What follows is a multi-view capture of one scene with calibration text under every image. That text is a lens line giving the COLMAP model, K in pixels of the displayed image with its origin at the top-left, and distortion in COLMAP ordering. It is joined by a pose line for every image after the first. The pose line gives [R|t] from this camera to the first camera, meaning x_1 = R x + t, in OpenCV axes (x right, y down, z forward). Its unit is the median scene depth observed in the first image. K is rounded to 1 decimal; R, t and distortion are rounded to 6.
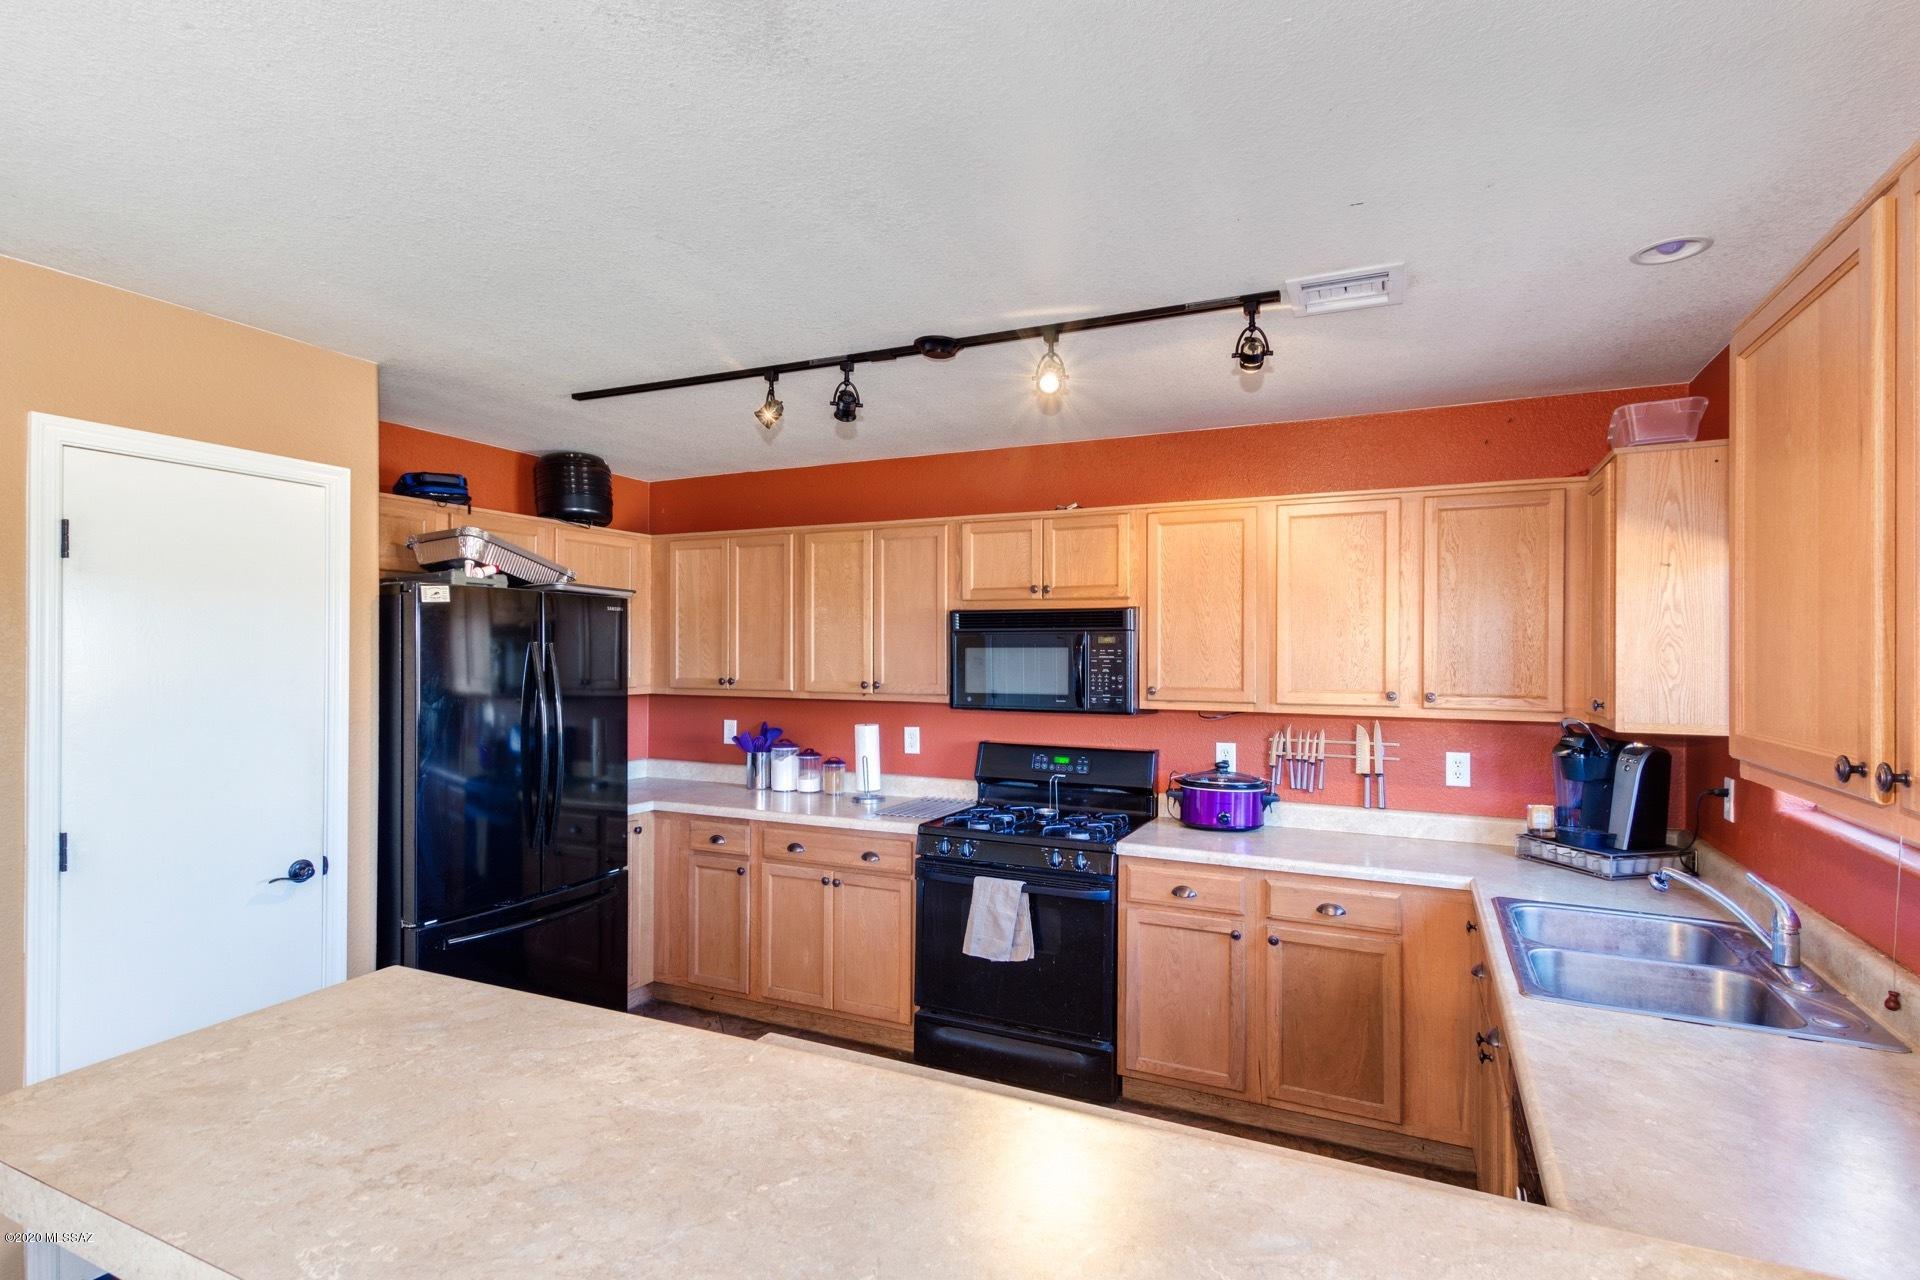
lens RADIAL K [[971.5, 0, 960.7], [0, 971.5, 652.2], [0, 0, 1]] dist [0.005674, -0.002299]
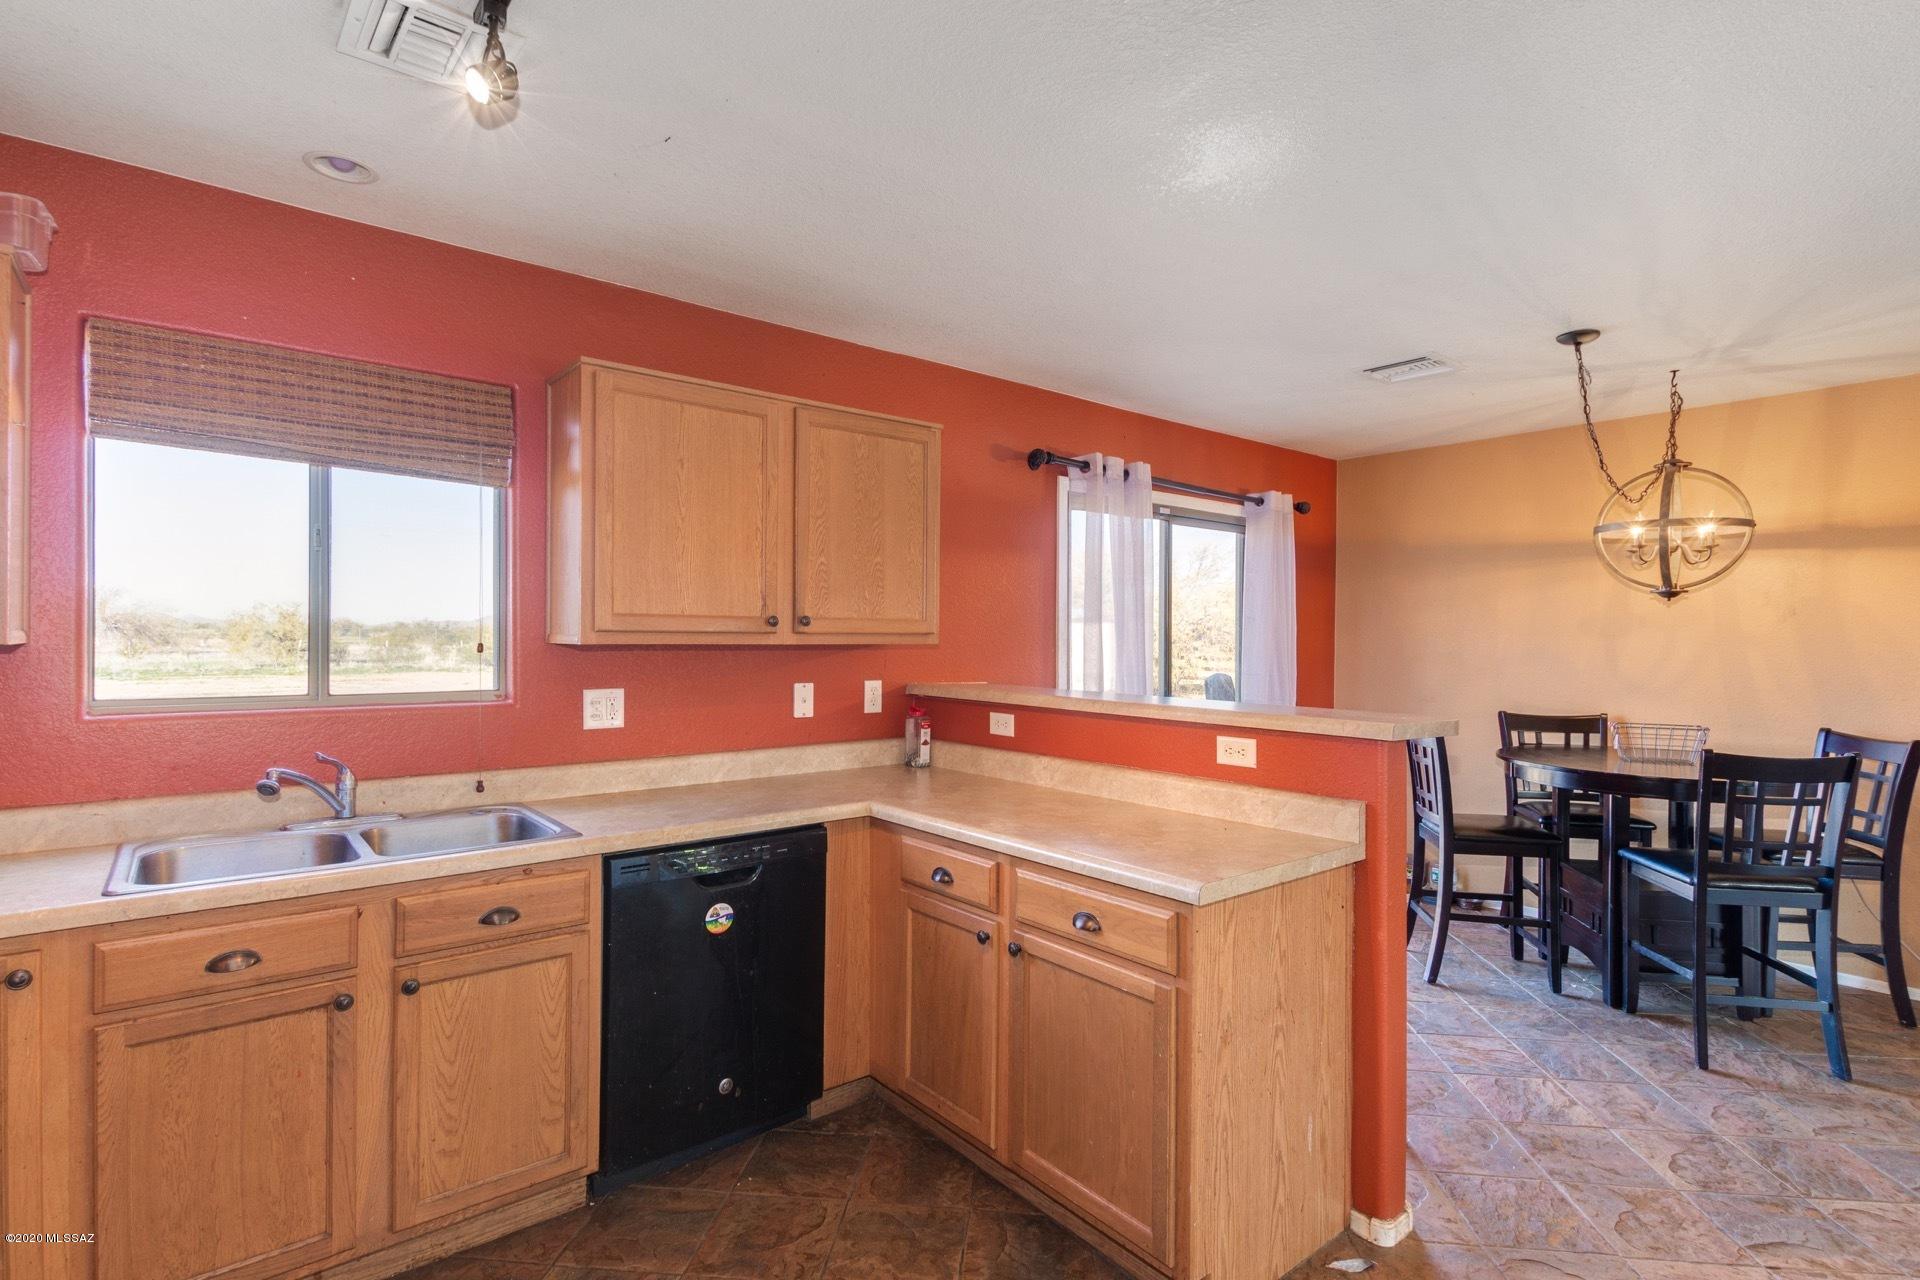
lens RADIAL K [[922.8, 0, 938.7], [0, 922.8, 638.6], [0, 0, 1]] dist [0.011749, -0.003442]
pose [[-0.898551, -0.015132, 0.438609, -0.177231], [-0.014224, 0.999884, 0.005358, 0.047536], [-0.438639, -0.001424, -0.898662, 0.968997]]
